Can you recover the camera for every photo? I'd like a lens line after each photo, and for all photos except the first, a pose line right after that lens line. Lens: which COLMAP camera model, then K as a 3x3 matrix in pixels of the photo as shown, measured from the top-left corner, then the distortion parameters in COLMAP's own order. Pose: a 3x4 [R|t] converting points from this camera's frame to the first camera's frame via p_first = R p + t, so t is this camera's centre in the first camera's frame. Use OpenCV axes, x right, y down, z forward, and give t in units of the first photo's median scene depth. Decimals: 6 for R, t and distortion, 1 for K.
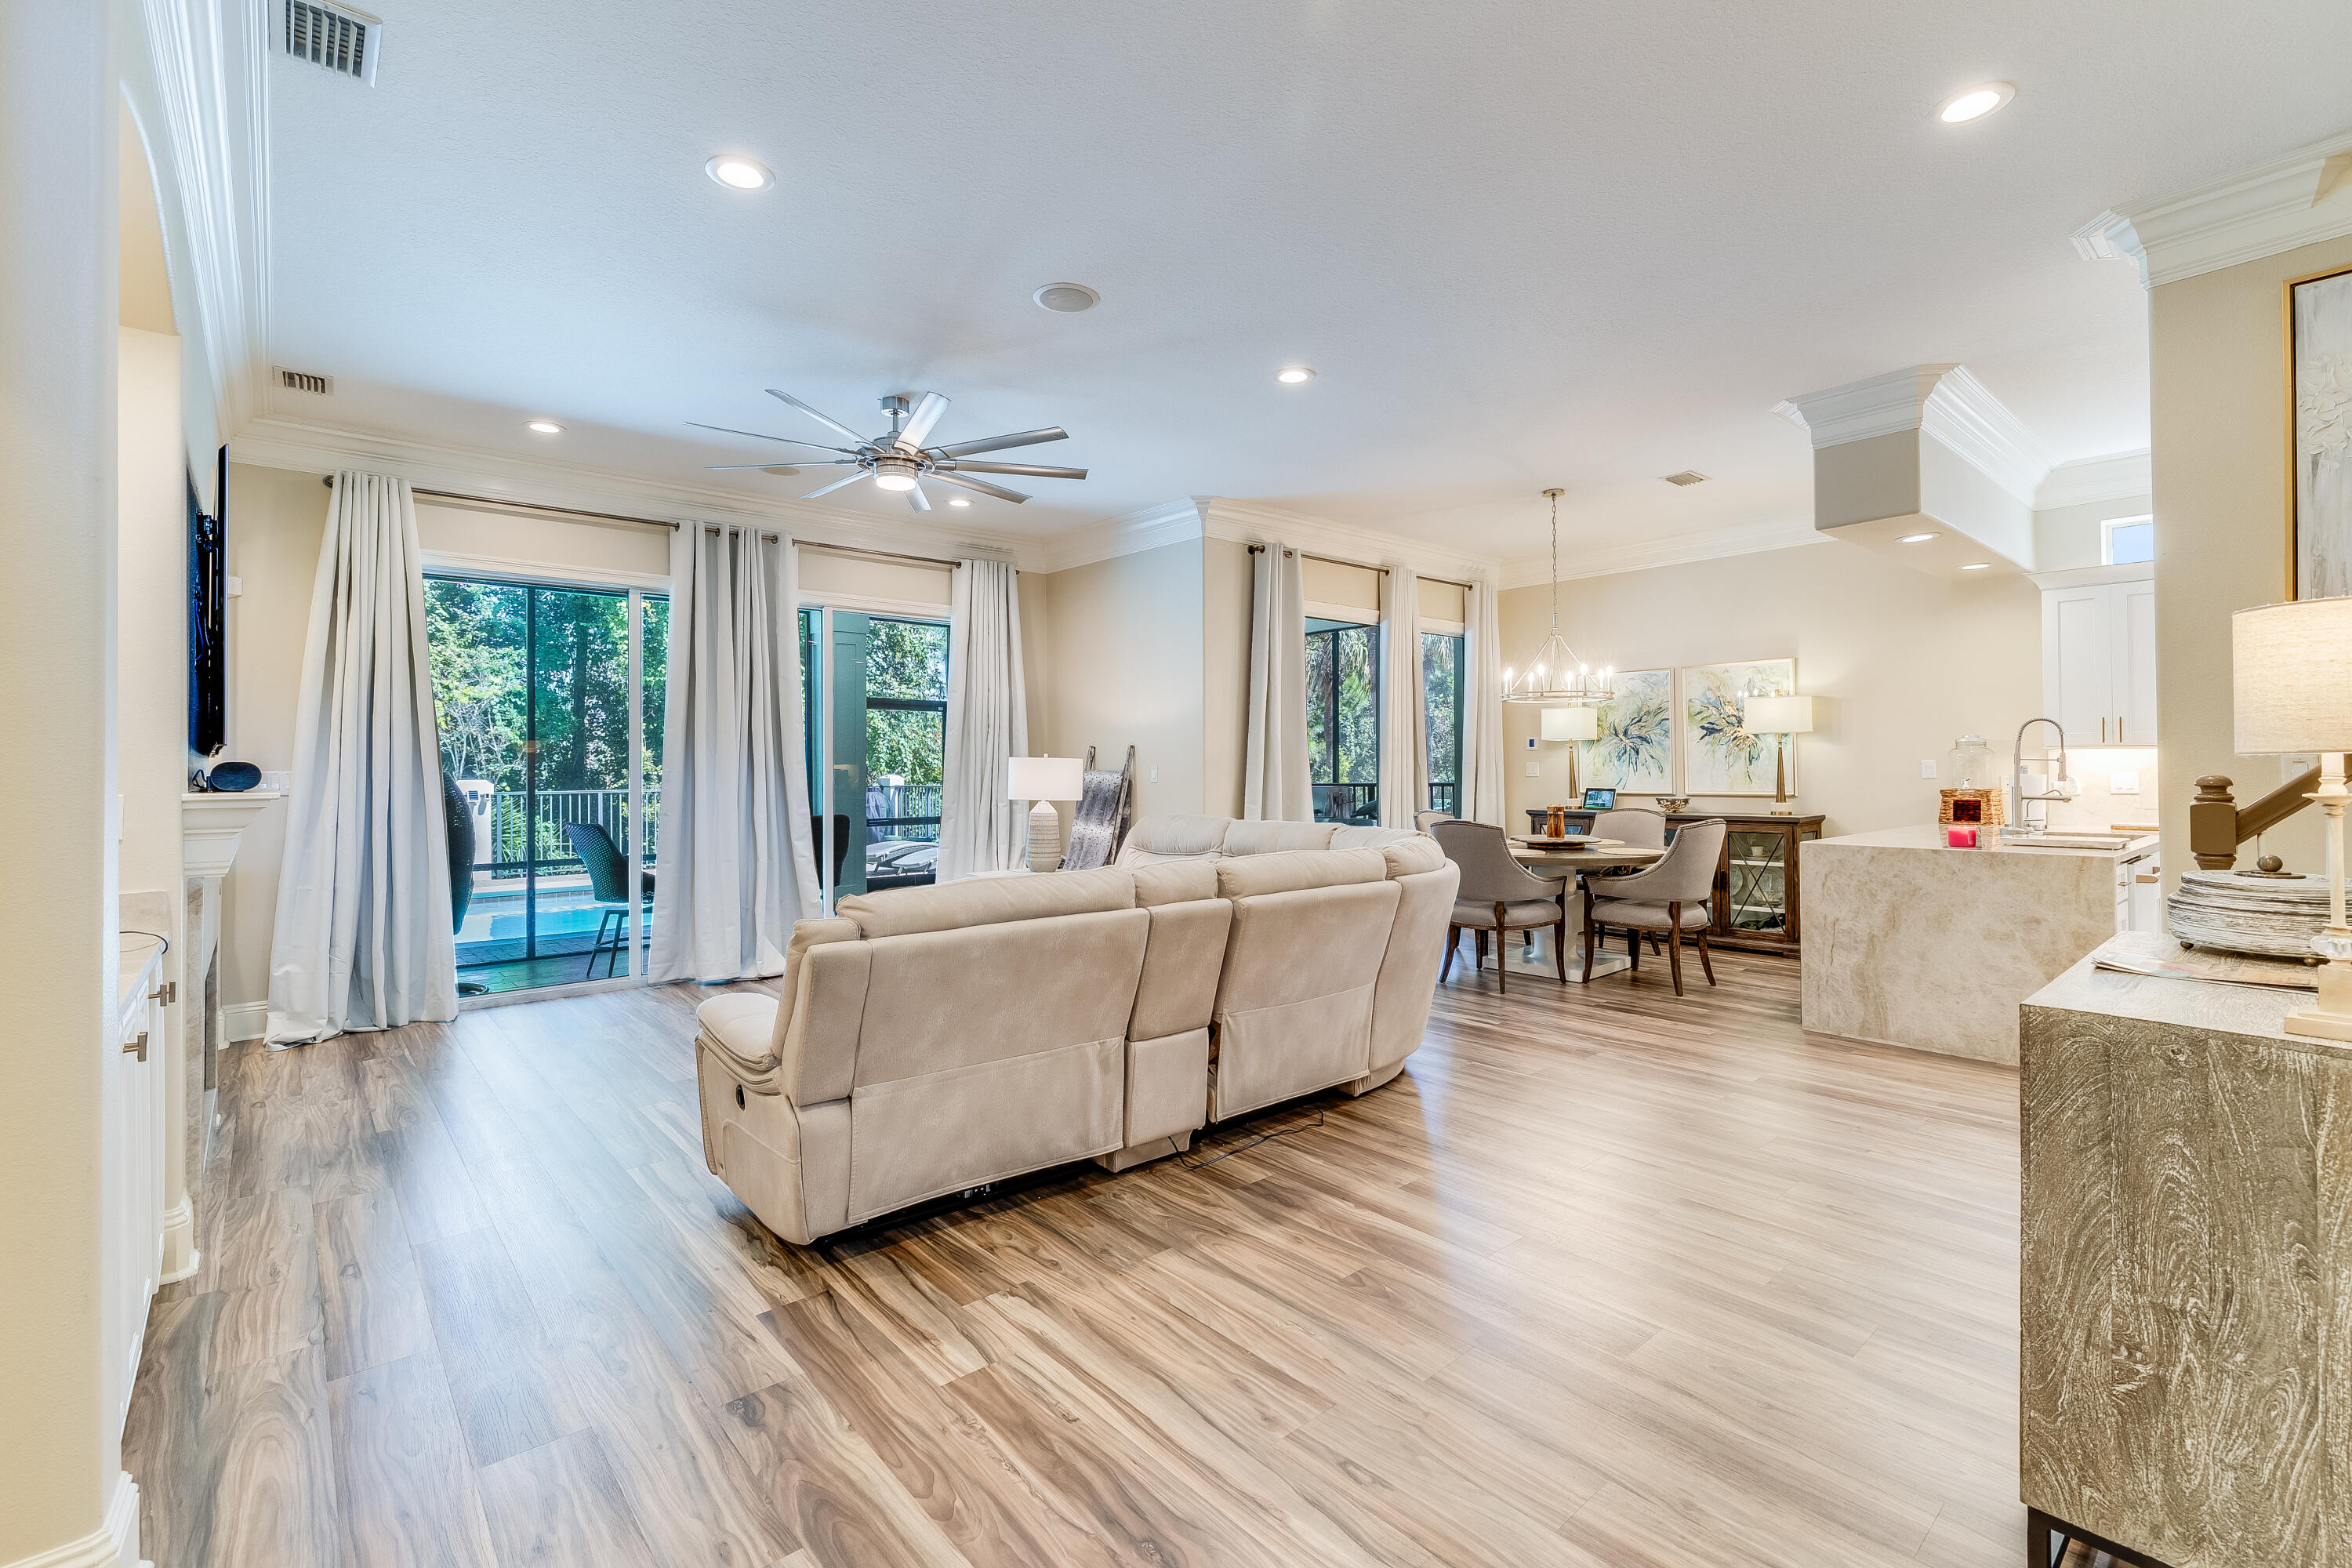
lens RADIAL K [[996.5, 0, 1193.9], [0, 996.5, 755.9], [0, 0, 1]] dist [-0.003396, 0.000791]
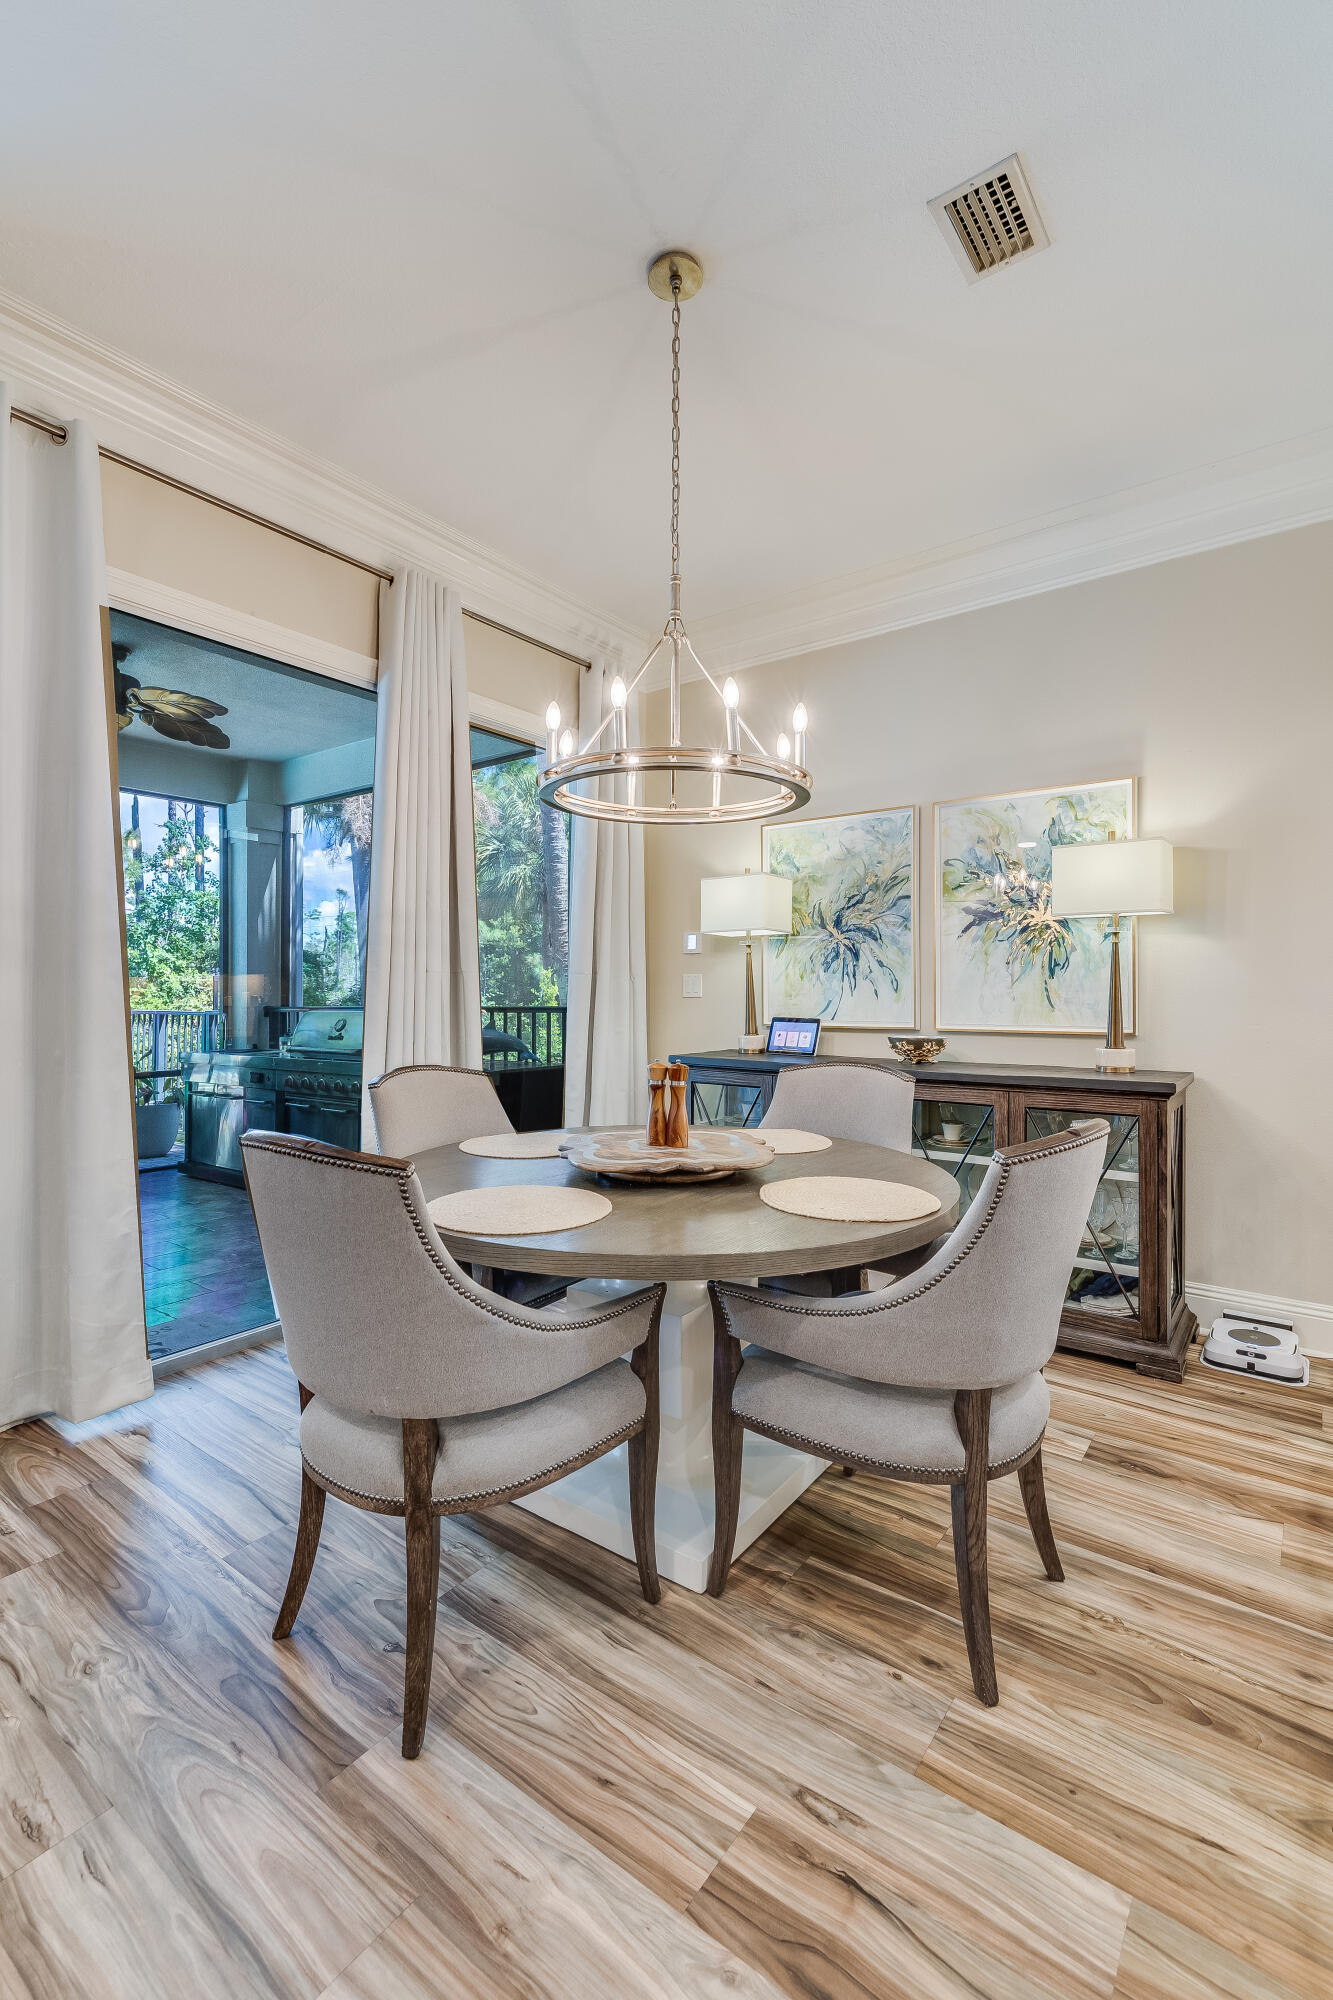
lens RADIAL K [[884.6, 0, 661.6], [0, 884.6, 993.1], [0, 0, 1]] dist [0.001571, -0.000388]
pose [[0.977920, 0.010107, 0.208735, 0.285534], [-0.012501, 0.999870, 0.010152, 0.017678], [-0.208606, -0.012537, 0.977920, 0.654126]]
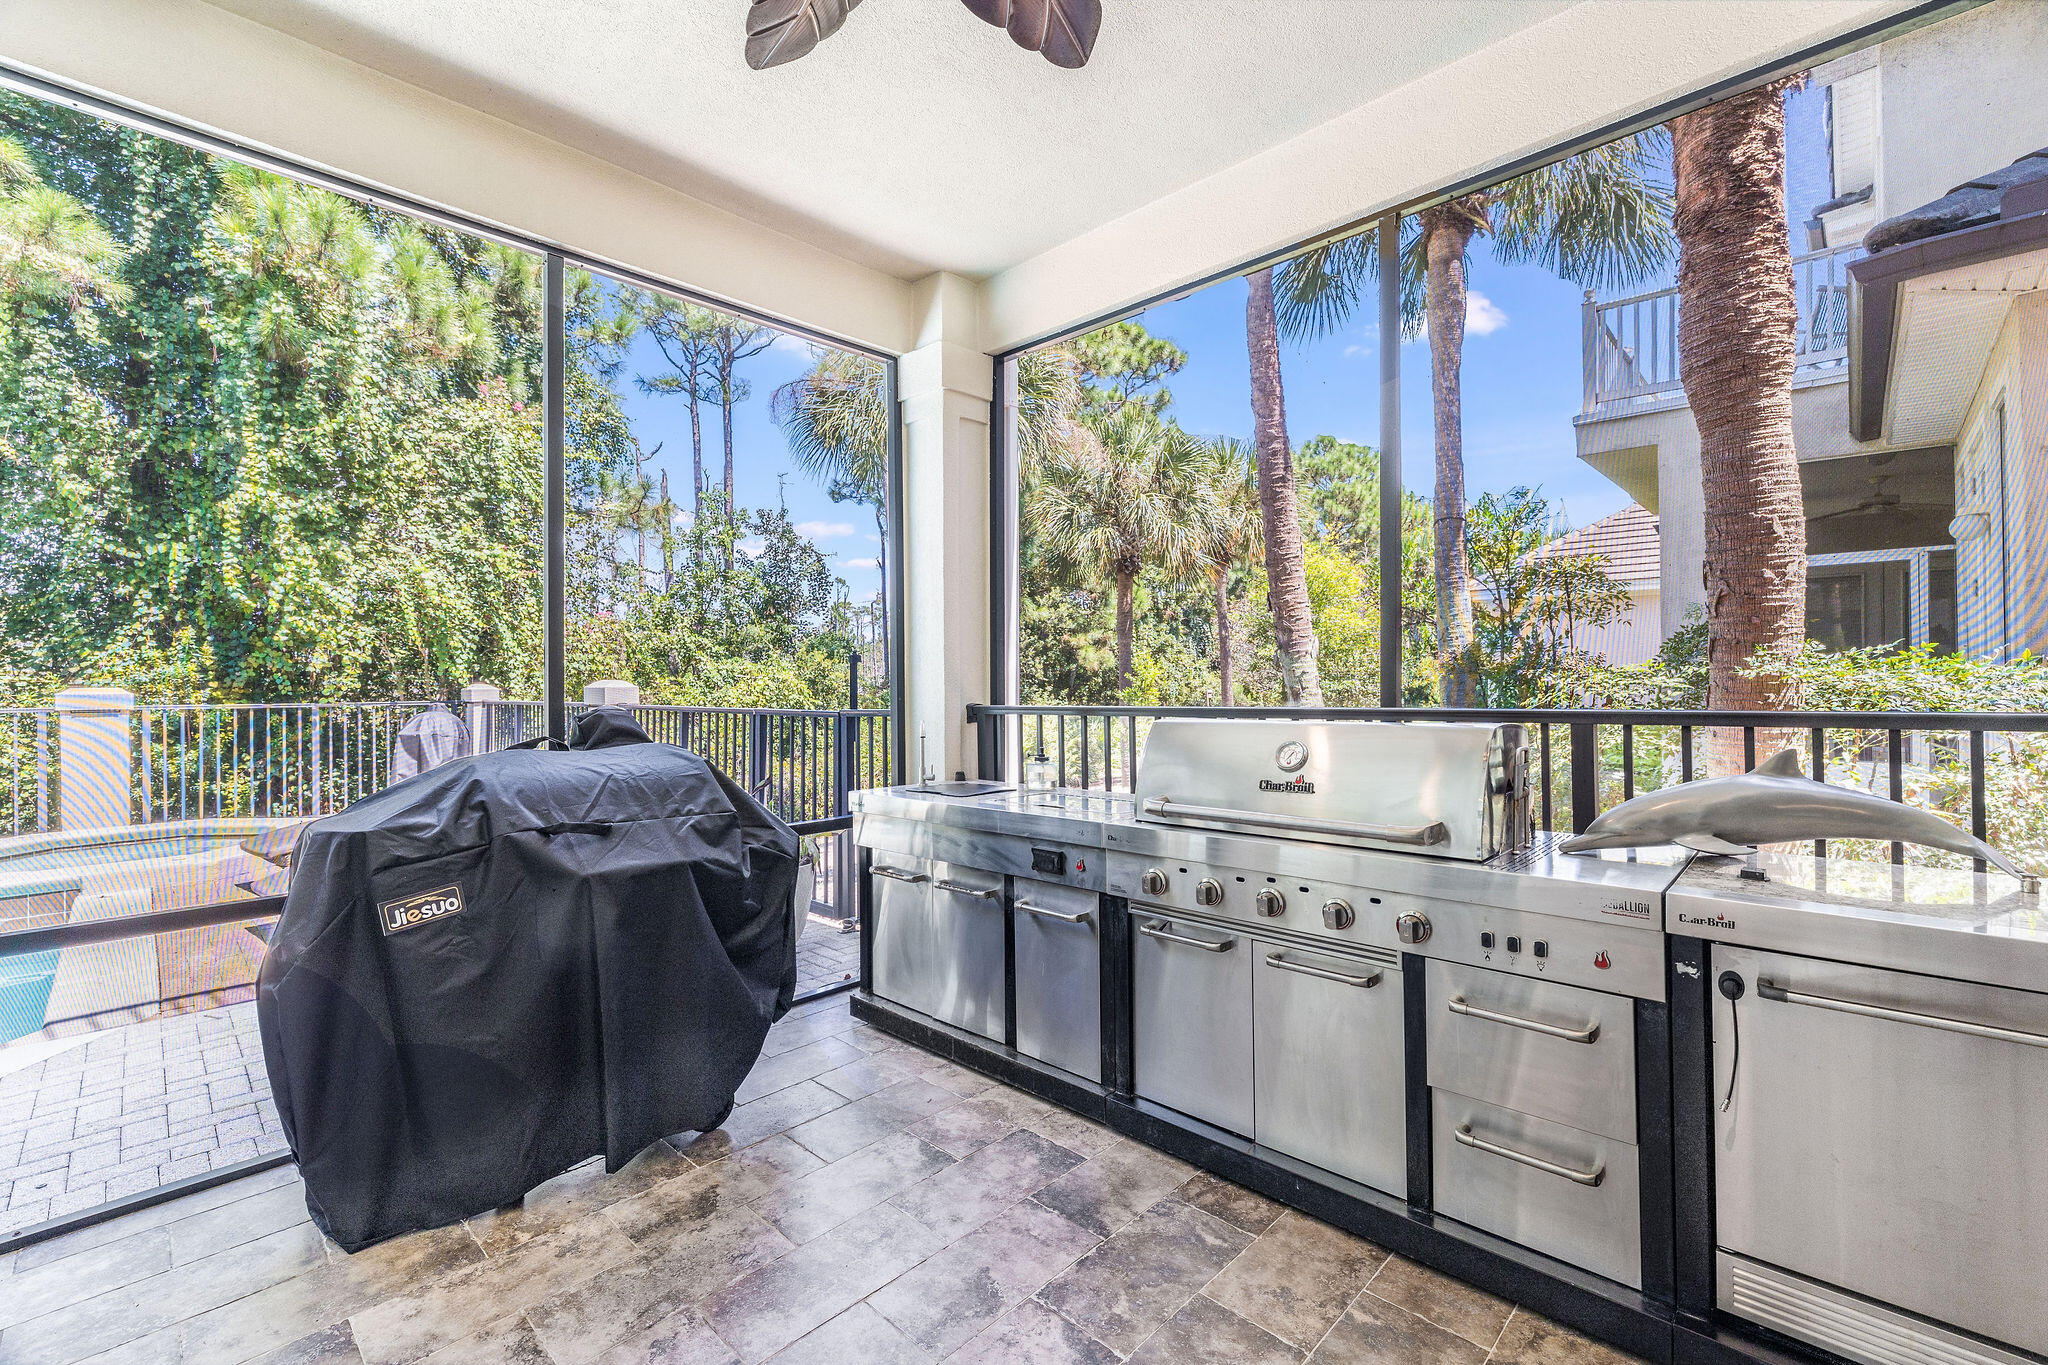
lens RADIAL K [[867.7, 0, 1026.7], [0, 867.7, 672.4], [0, 0, 1]] dist [-0.003396, 0.000791]
pose [[0.996043, -0.001256, 0.088867, 0.004623], [0.000857, 0.999989, 0.004530, 0.025642], [-0.088872, -0.004436, 0.996033, 1.244376]]
